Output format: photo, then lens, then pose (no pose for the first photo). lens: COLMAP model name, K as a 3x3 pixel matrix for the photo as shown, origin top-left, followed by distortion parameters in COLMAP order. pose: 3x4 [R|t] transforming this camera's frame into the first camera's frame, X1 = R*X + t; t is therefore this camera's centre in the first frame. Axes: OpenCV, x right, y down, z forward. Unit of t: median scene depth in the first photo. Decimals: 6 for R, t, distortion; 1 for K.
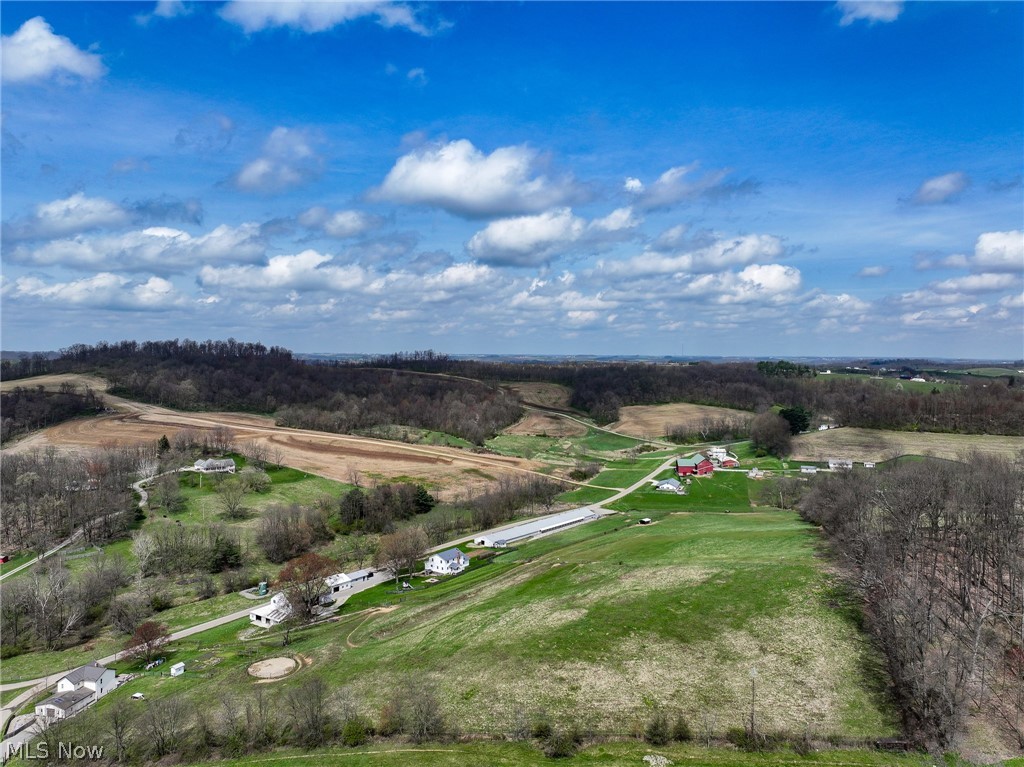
lens RADIAL K [[713.3, 0, 512.0], [0, 713.3, 383.5], [0, 0, 1]] dist [-0.001949, -0.000060]
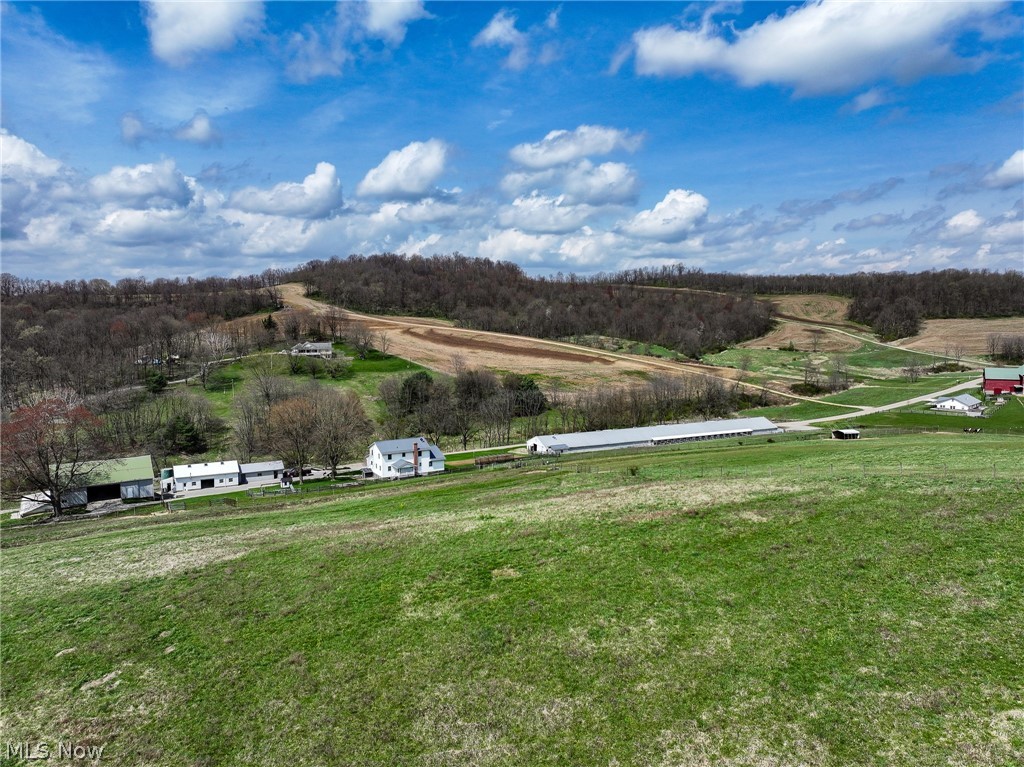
lens RADIAL K [[713.3, 0, 512.0], [0, 713.3, 383.5], [0, 0, 1]] dist [-0.001949, -0.000060]
pose [[0.908206, 0.033337, -0.417194, 0.095632], [-0.007416, 0.997948, 0.063599, 0.066538], [0.418458, -0.054667, 0.906590, 0.229685]]
